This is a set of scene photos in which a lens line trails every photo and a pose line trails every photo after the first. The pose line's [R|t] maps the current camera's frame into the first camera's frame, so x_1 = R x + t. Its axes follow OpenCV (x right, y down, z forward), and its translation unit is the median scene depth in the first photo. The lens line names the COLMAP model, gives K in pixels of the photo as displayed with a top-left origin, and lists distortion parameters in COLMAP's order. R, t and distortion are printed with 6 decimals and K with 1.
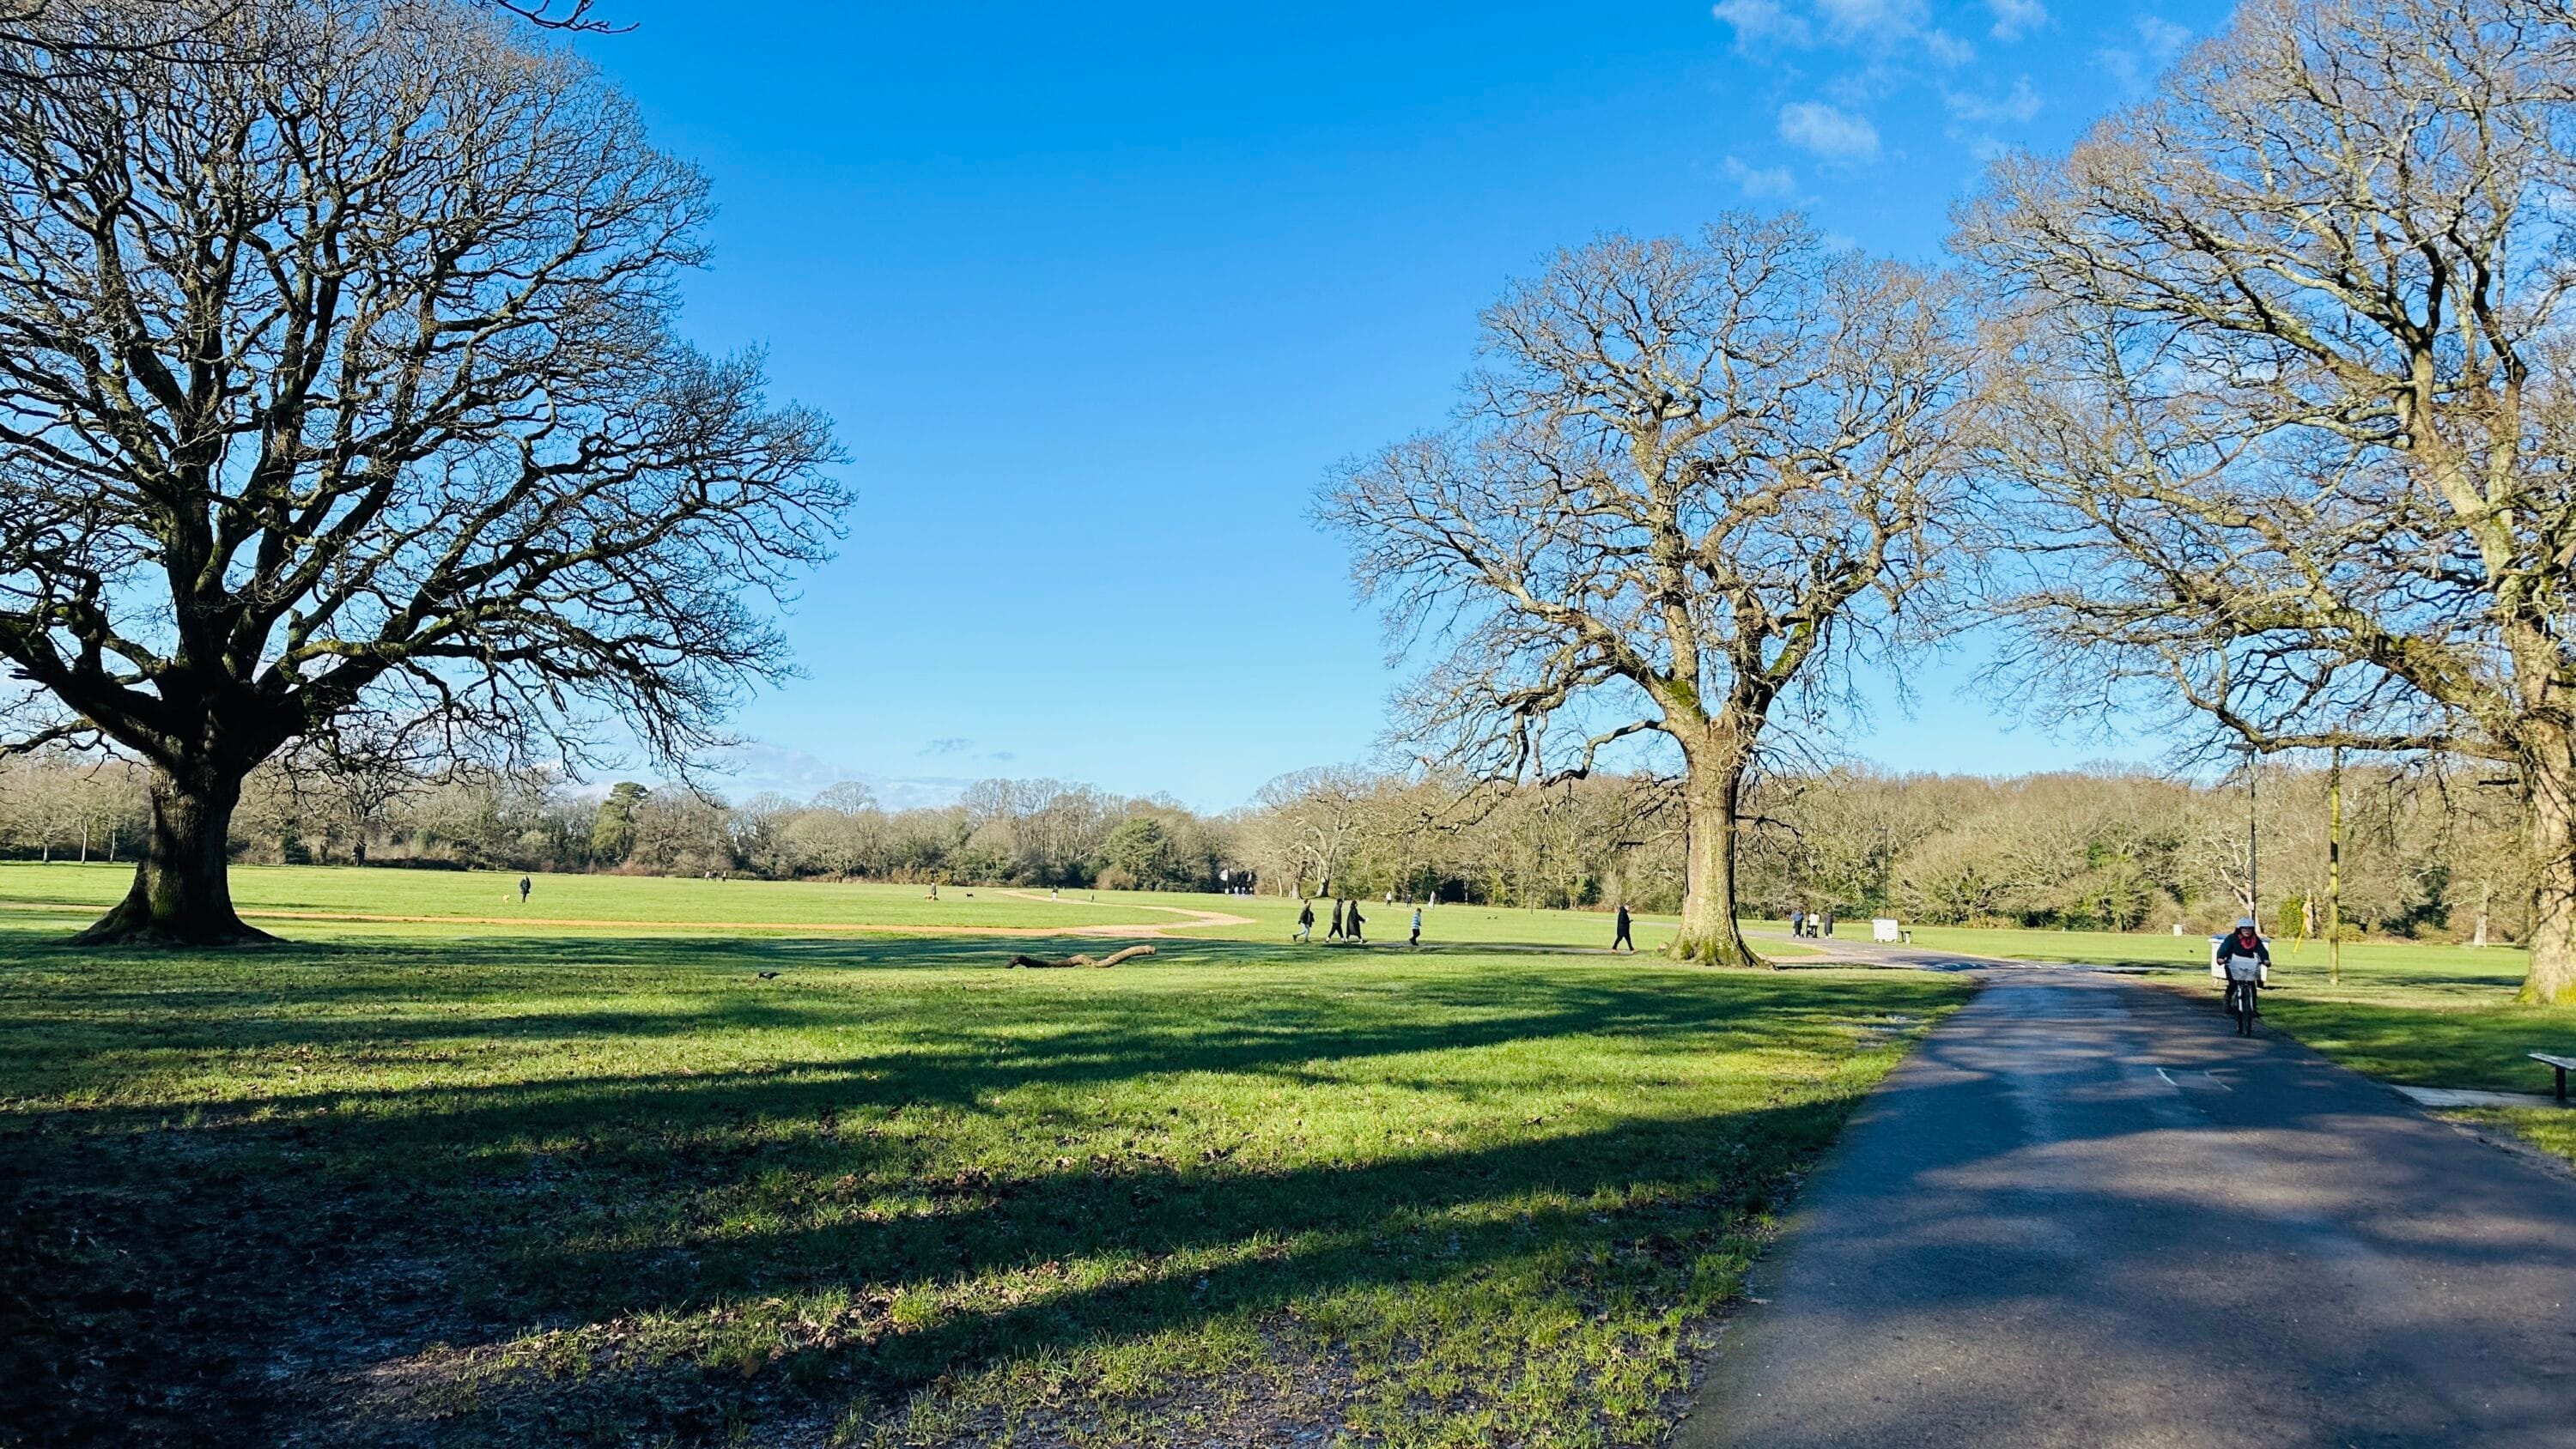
lens RADIAL K [[1696.3, 0, 1302.1], [0, 1696.3, 721.7], [0, 0, 1]] dist [0.152189, -0.241585]
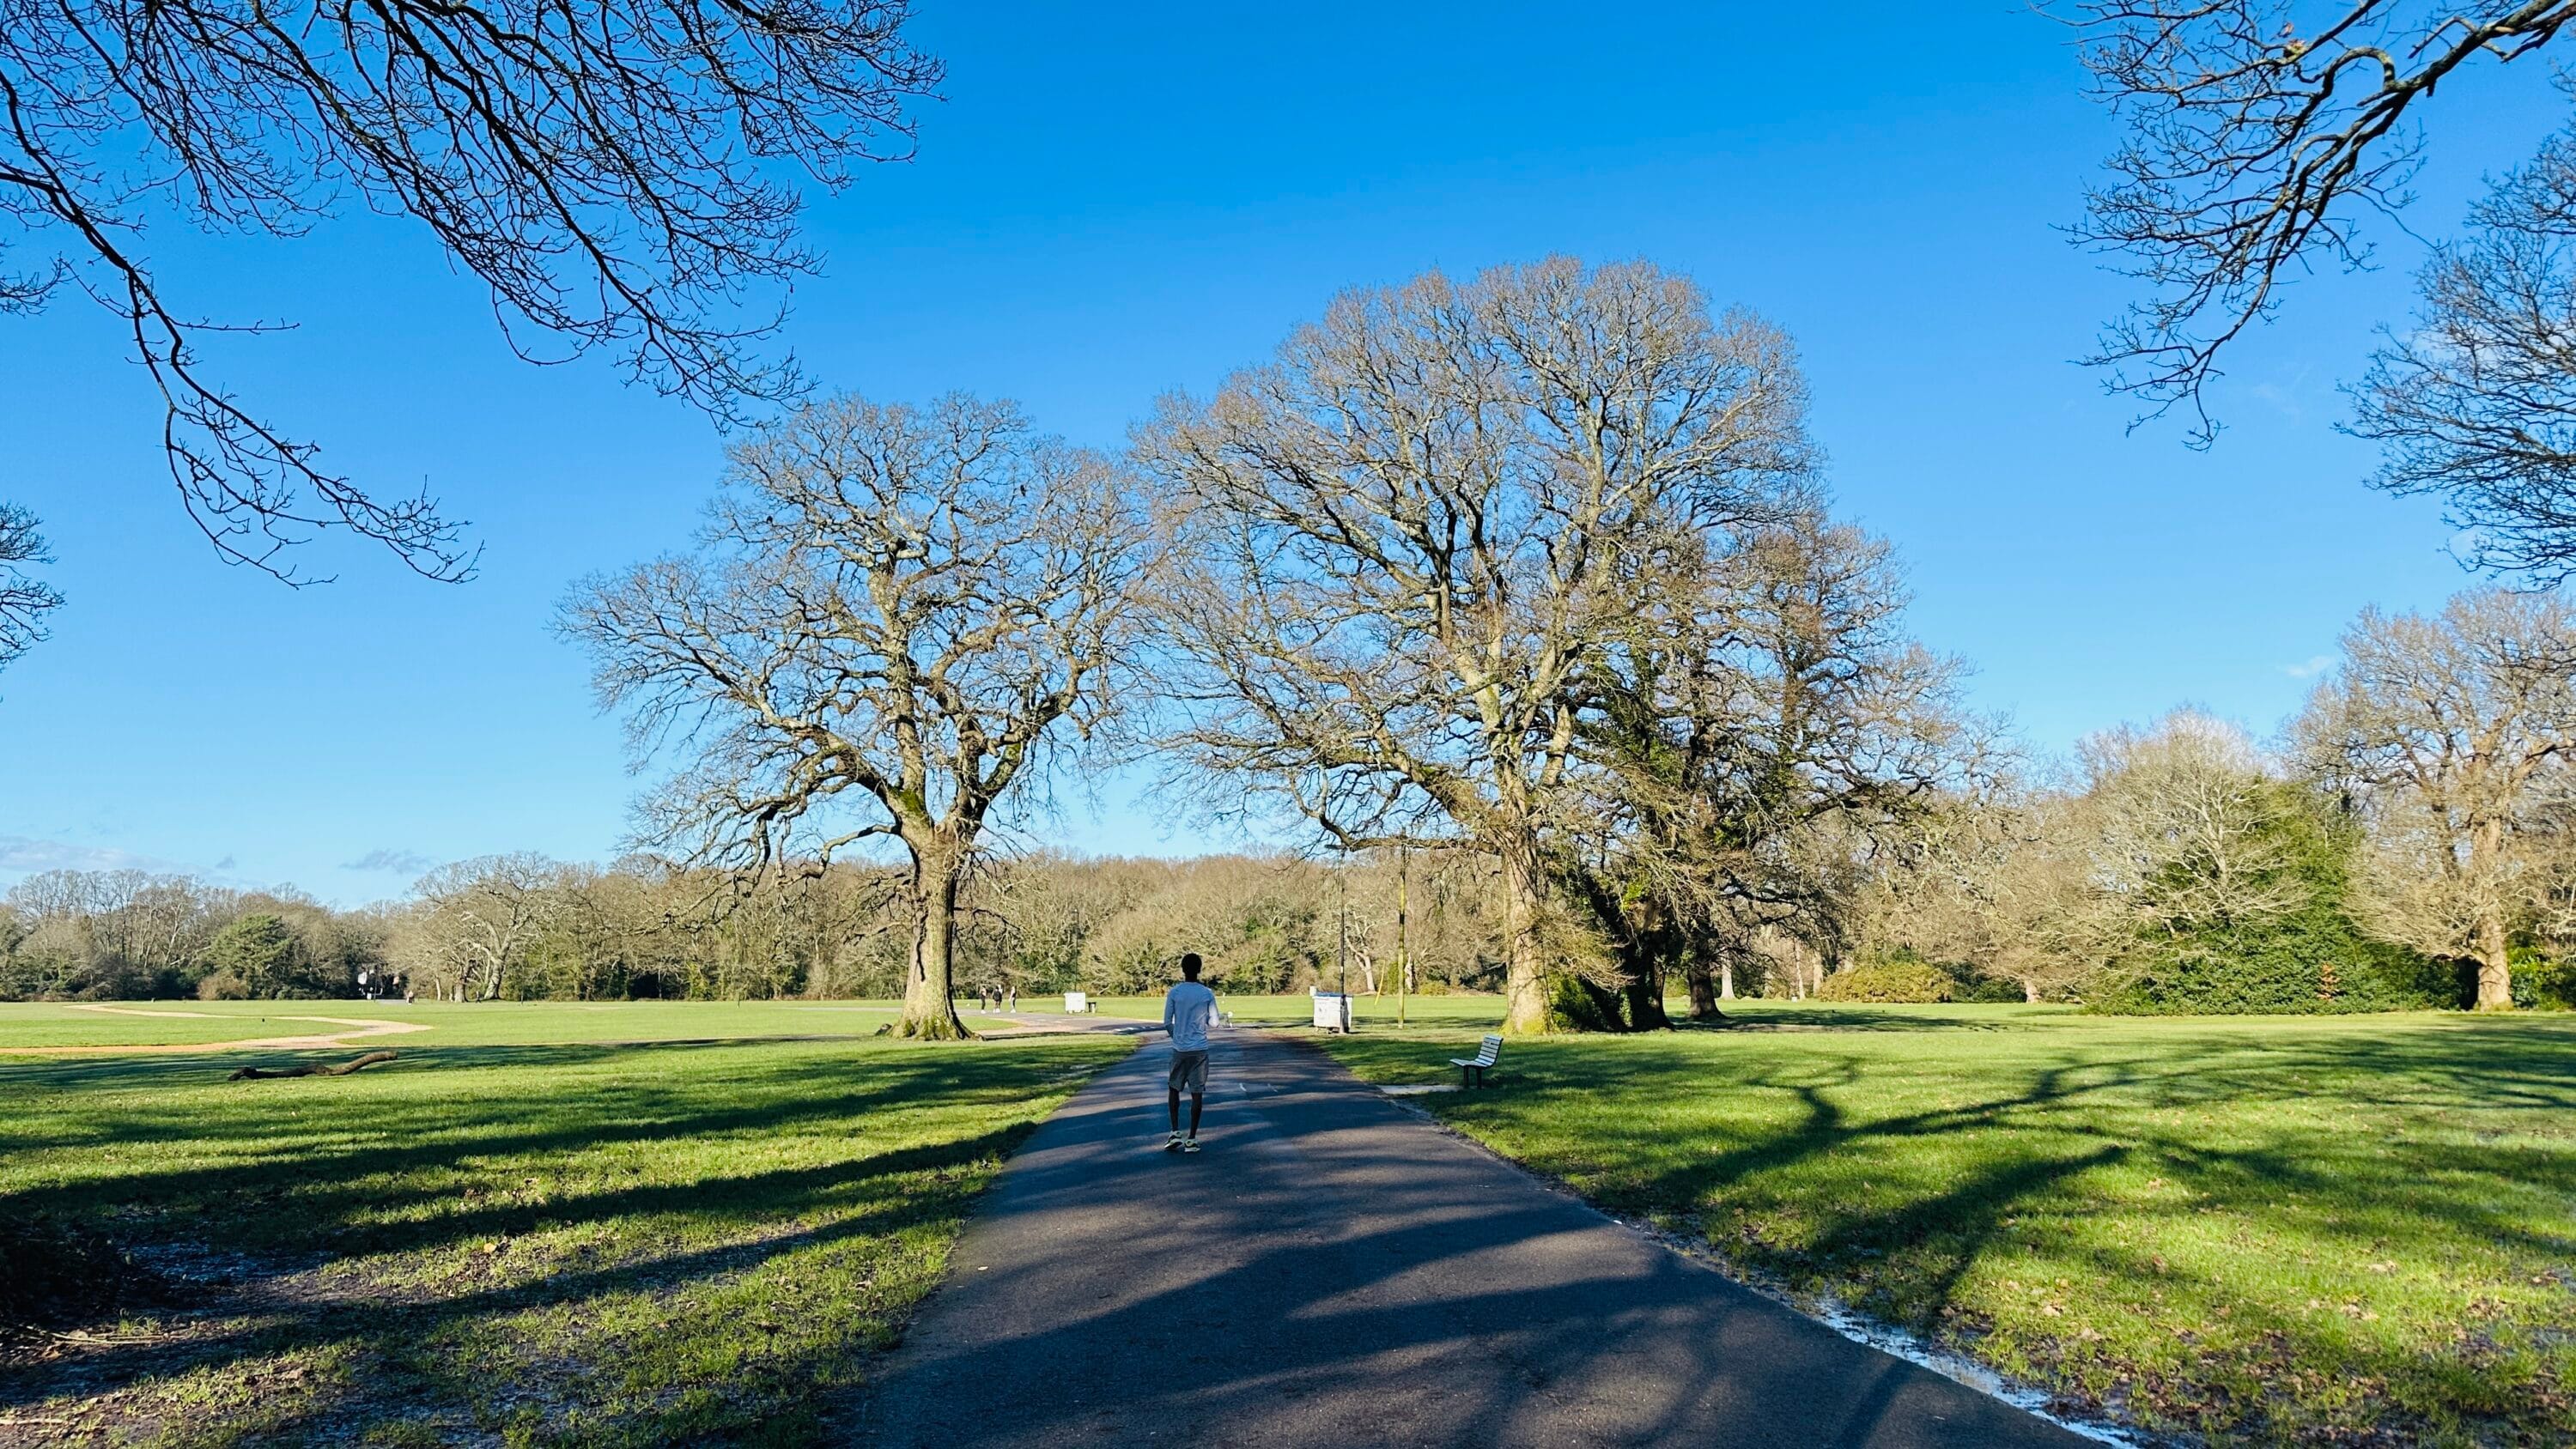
lens RADIAL K [[1702.5, 0, 1291.2], [0, 1702.5, 739.2], [0, 0, 1]] dist [0.082331, -0.093879]
pose [[0.900614, 0.025615, 0.433864, -0.039776], [-0.009271, 0.999167, -0.039745, -0.013420], [-0.434520, 0.031772, 0.900101, -0.122256]]
